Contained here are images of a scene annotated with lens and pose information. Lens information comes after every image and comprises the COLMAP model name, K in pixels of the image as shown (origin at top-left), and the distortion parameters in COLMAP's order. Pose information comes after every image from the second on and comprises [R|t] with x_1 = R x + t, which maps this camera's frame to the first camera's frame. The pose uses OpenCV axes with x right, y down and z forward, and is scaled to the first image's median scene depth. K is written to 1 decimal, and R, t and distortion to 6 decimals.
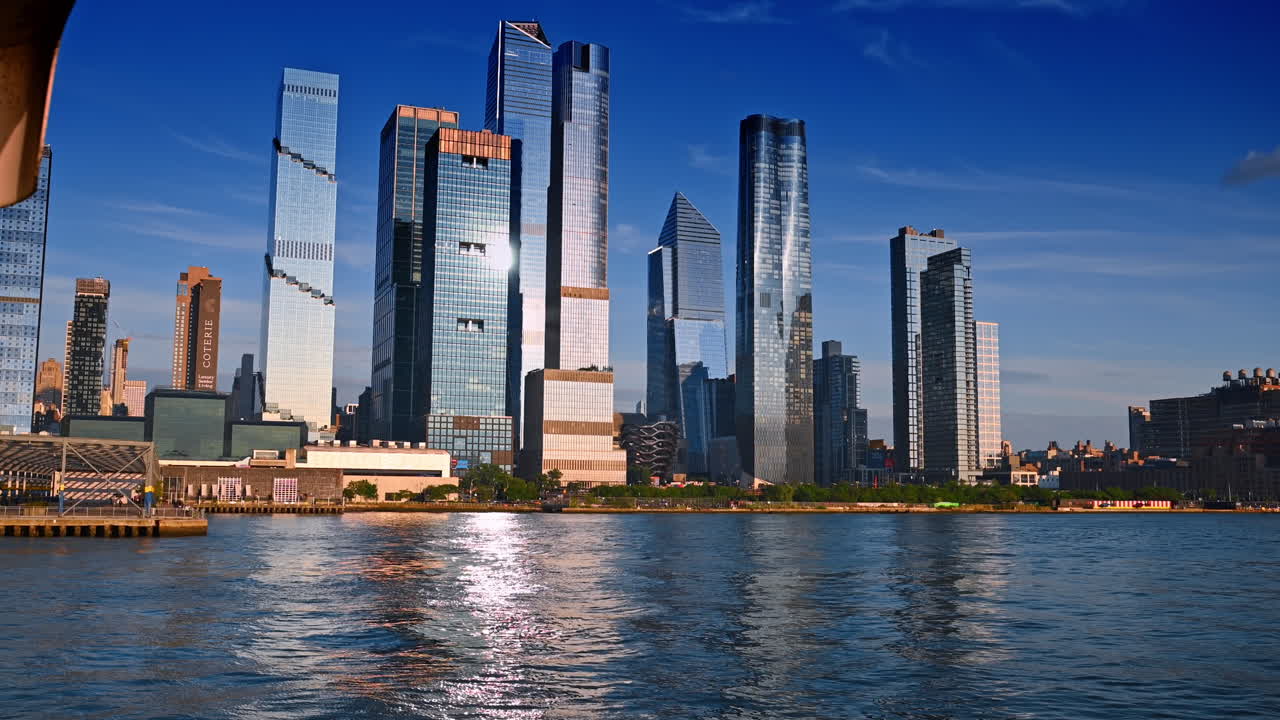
lens RADIAL K [[1258.0, 0, 640.0], [0, 1258.0, 360.0], [0, 0, 1]] dist [-0.014037, 0.011070]
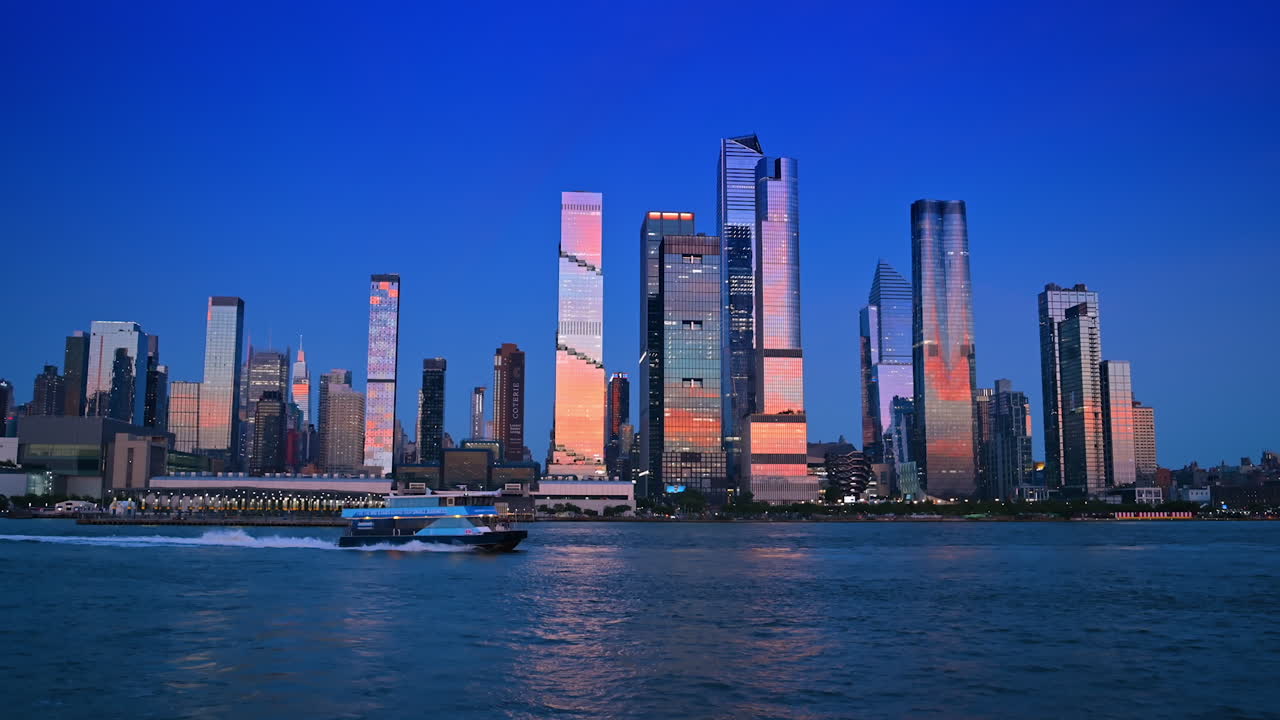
lens RADIAL K [[1258.0, 0, 640.0], [0, 1258.0, 360.0], [0, 0, 1]] dist [-0.014037, 0.011070]
pose [[0.955455, -0.044137, -0.291818, 0.187826], [0.040437, 0.999007, -0.018700, -0.027573], [0.292353, 0.006067, 0.956291, -0.265814]]
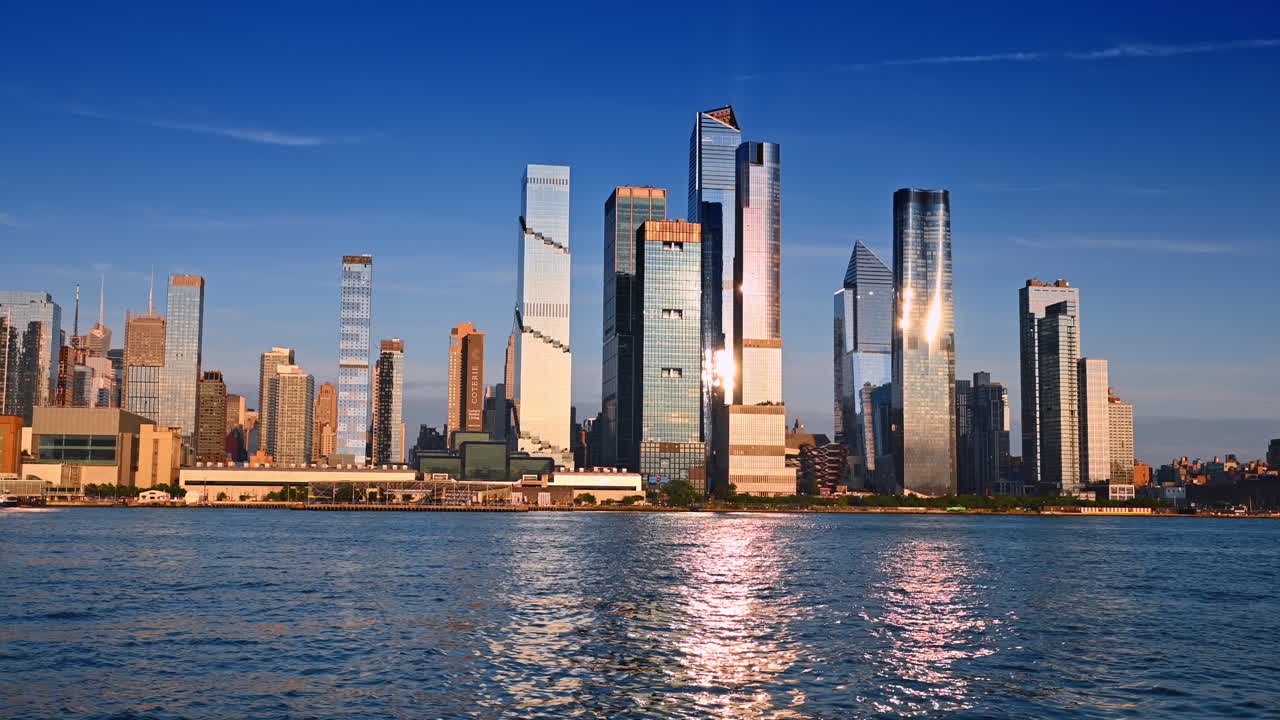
lens RADIAL K [[1756.4, 0, 640.0], [0, 1756.4, 360.0], [0, 0, 1]] dist [0.203288, -0.006644]
pose [[0.978793, -0.018784, -0.203990, 0.193388], [0.023730, 0.999480, 0.021828, -0.076606], [0.203474, -0.026206, 0.978730, -0.746503]]
